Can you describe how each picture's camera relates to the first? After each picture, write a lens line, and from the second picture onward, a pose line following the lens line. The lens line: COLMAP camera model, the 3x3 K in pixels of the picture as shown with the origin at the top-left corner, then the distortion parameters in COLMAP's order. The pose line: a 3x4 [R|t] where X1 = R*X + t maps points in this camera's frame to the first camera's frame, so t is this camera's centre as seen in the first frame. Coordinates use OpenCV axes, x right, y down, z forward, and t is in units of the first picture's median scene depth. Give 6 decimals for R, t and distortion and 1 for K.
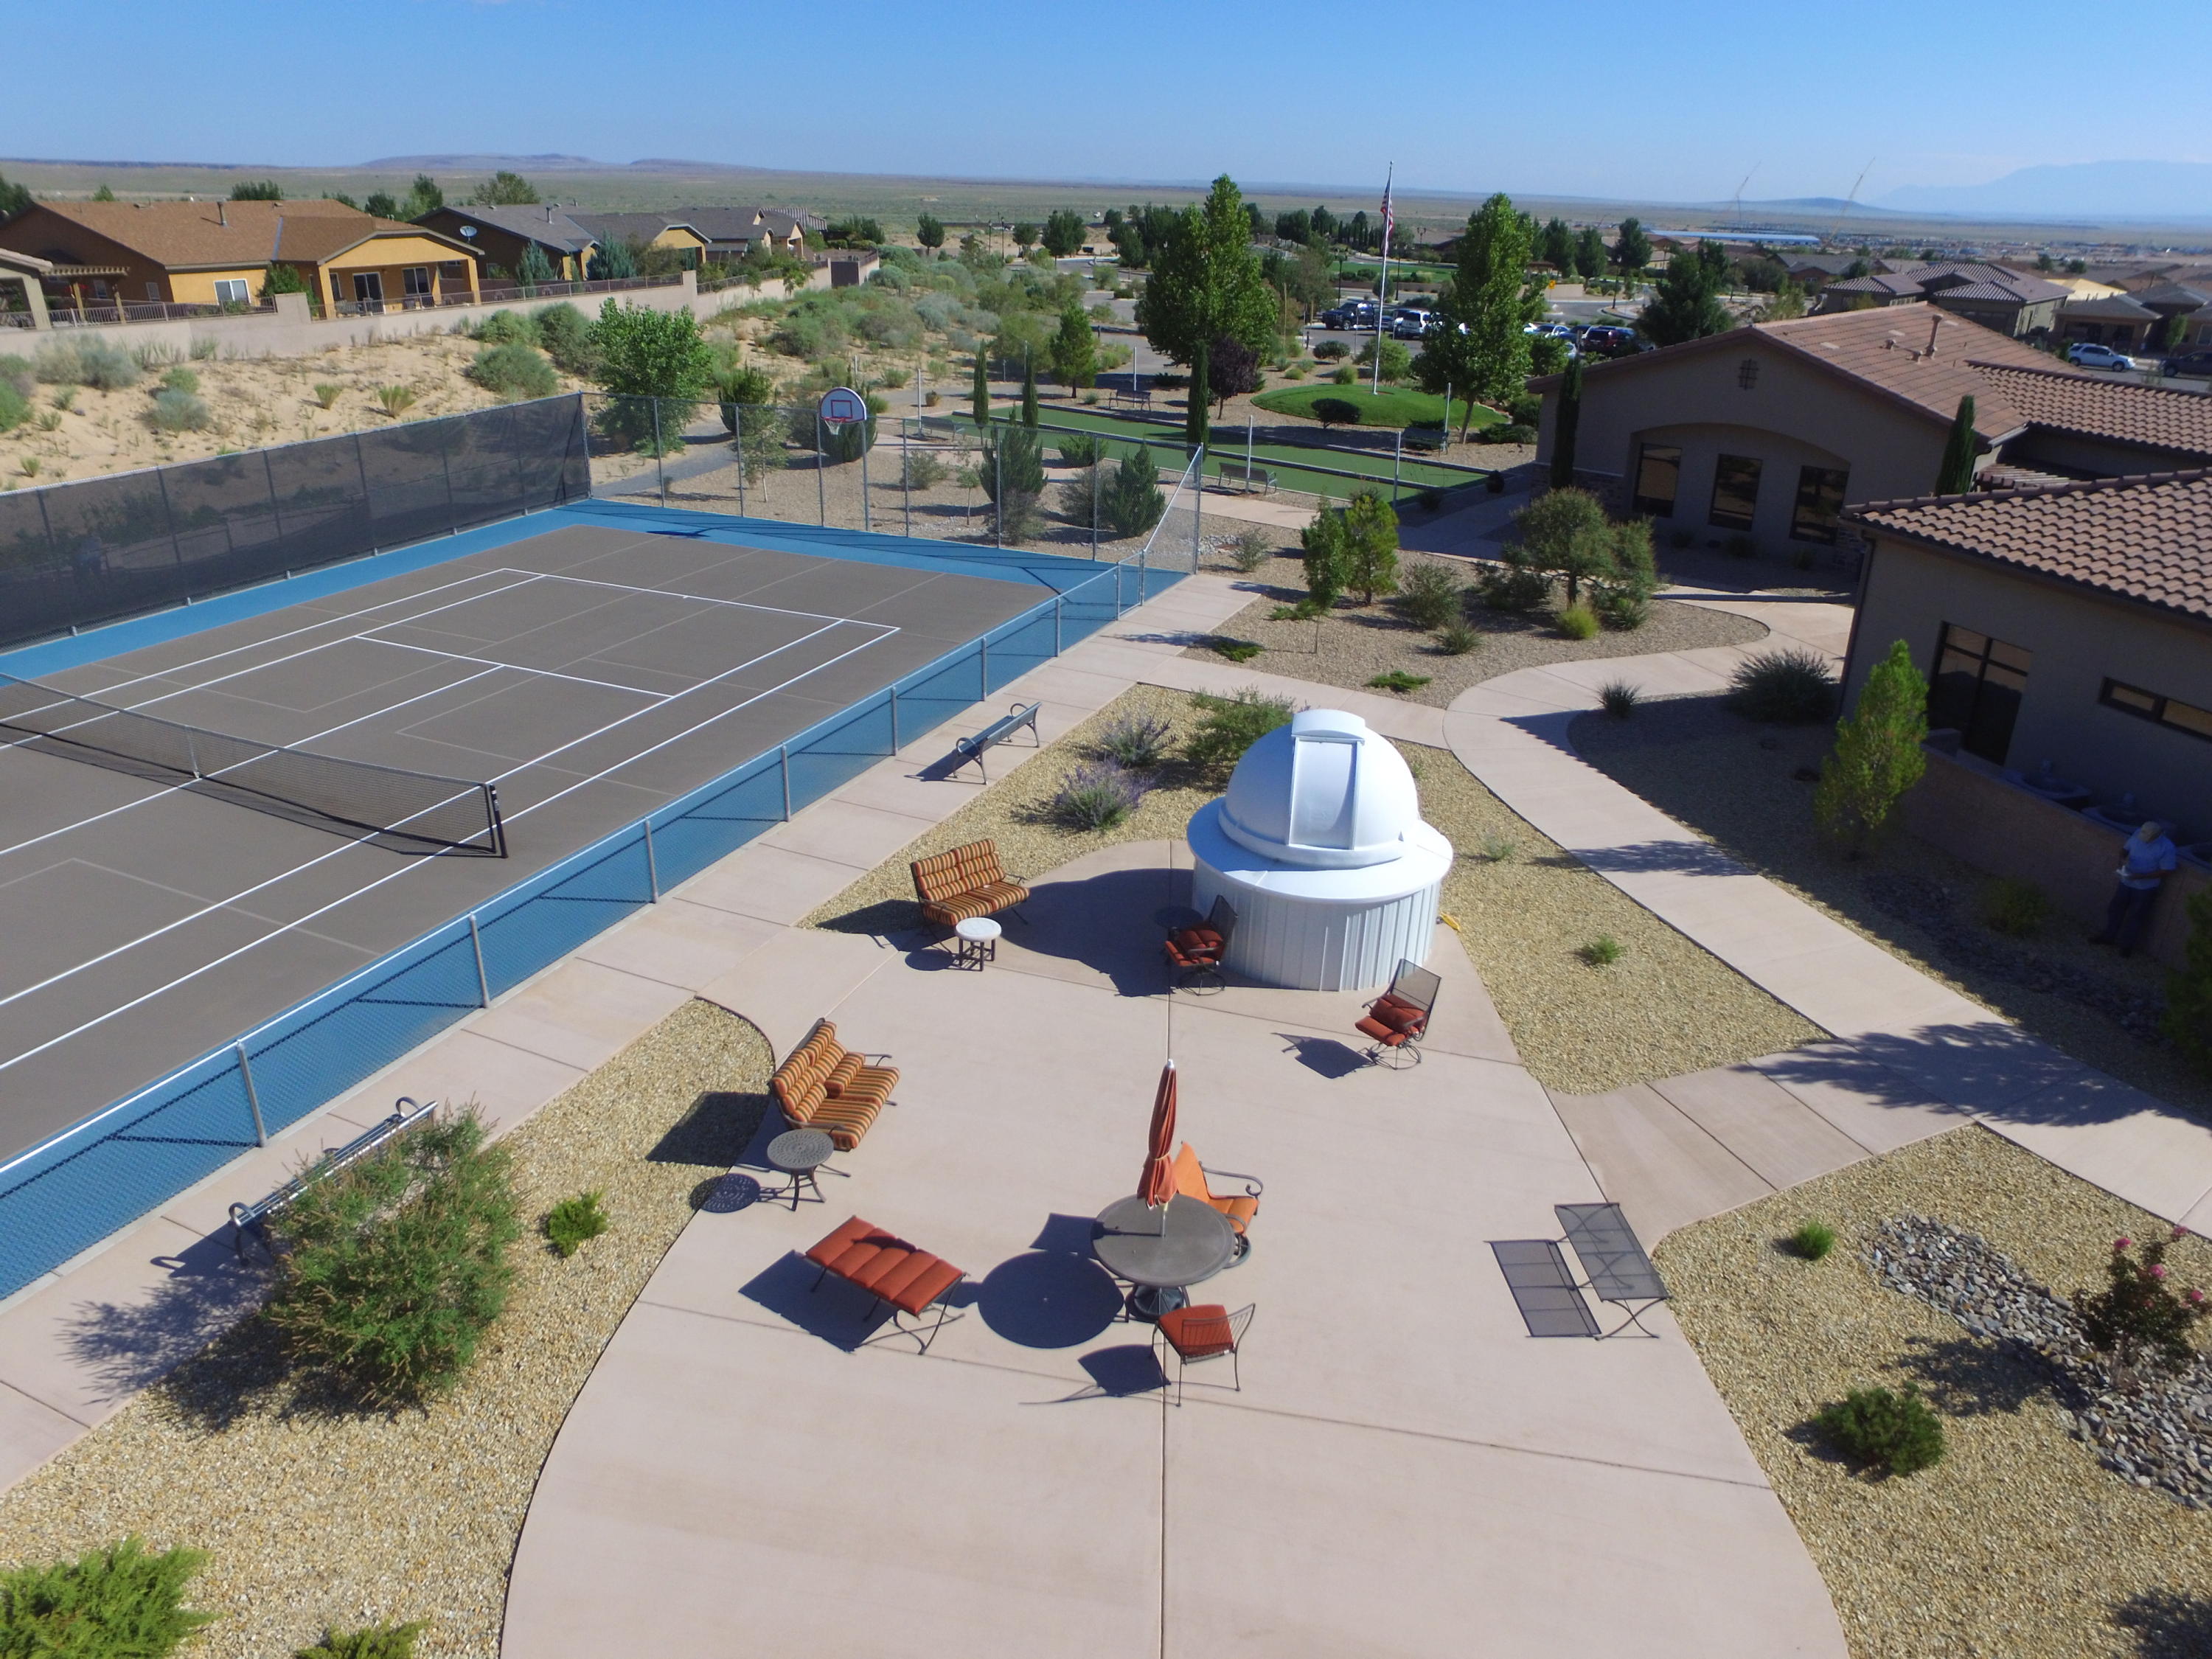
lens RADIAL K [[1503.4, 0, 1116.5], [0, 1503.4, 788.6], [0, 0, 1]] dist [-0.116478, 0.089586]
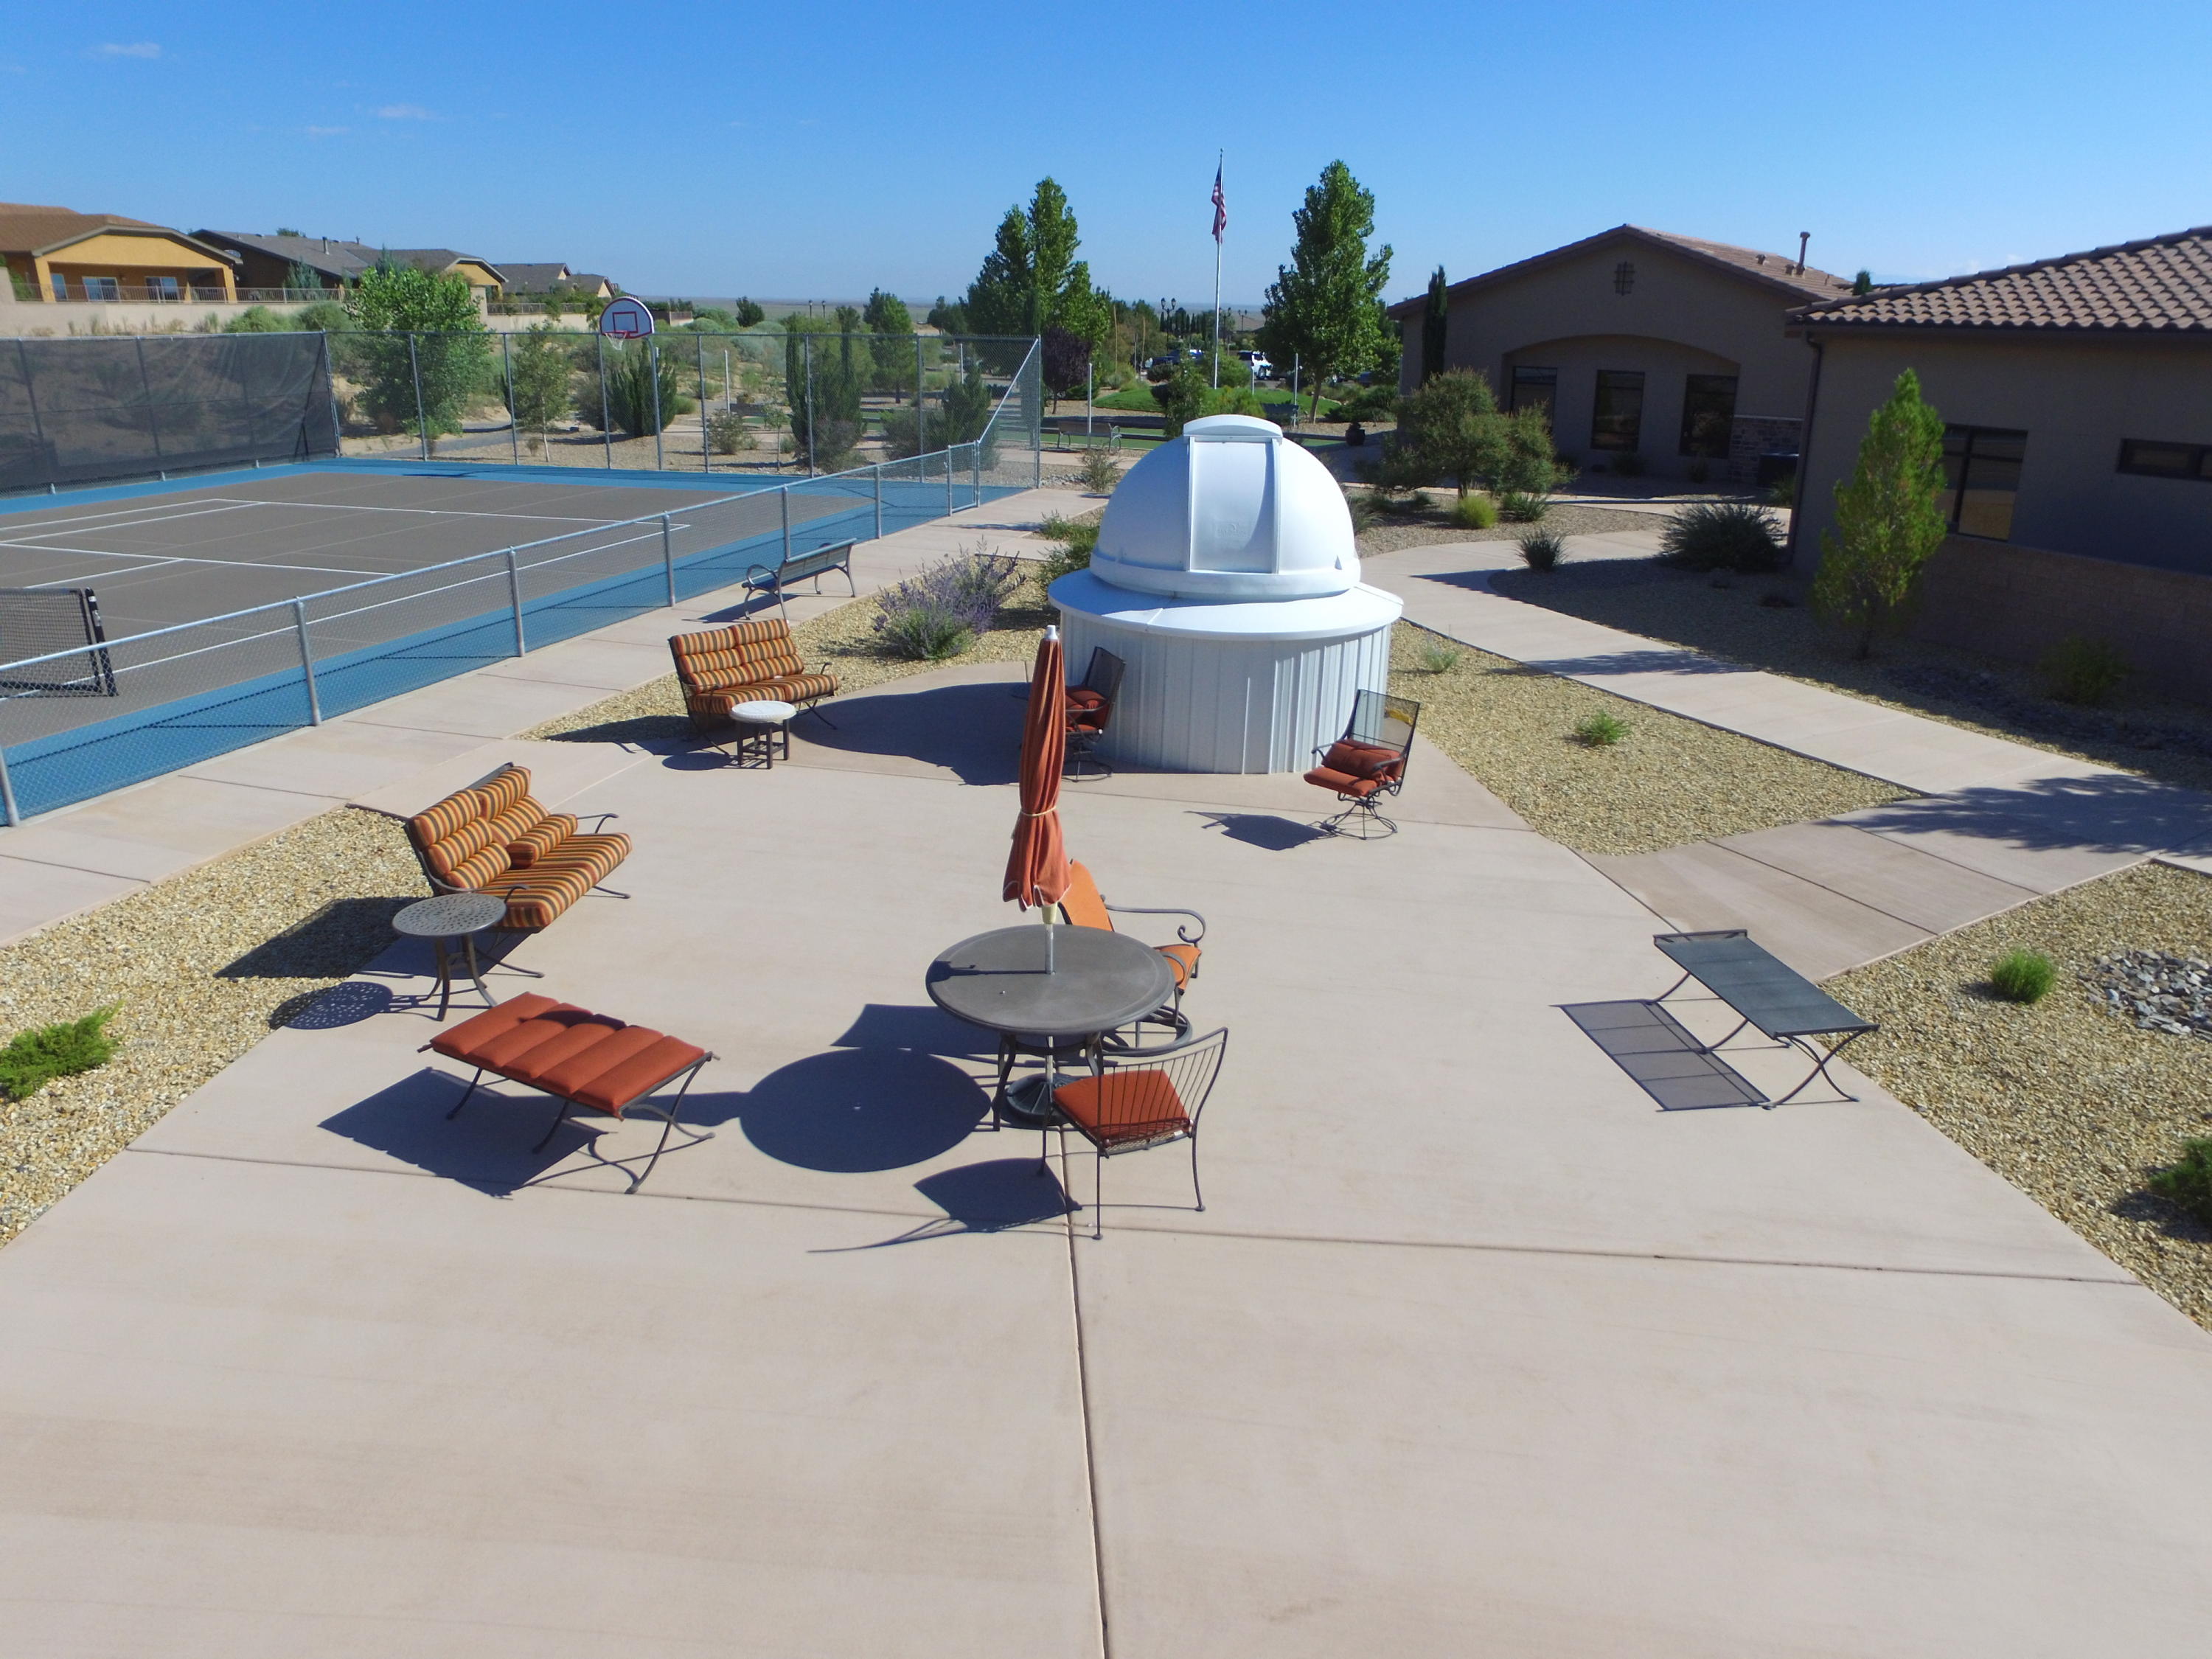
lens RADIAL K [[1451.6, 0, 1106.0], [0, 1451.6, 829.5], [0, 0, 1]] dist [-0.108496, 0.073307]
pose [[0.994048, -0.043609, 0.099838, -0.001418], [0.050885, 0.996140, -0.071524, 0.210646], [-0.096333, 0.076179, 0.992430, 0.313639]]
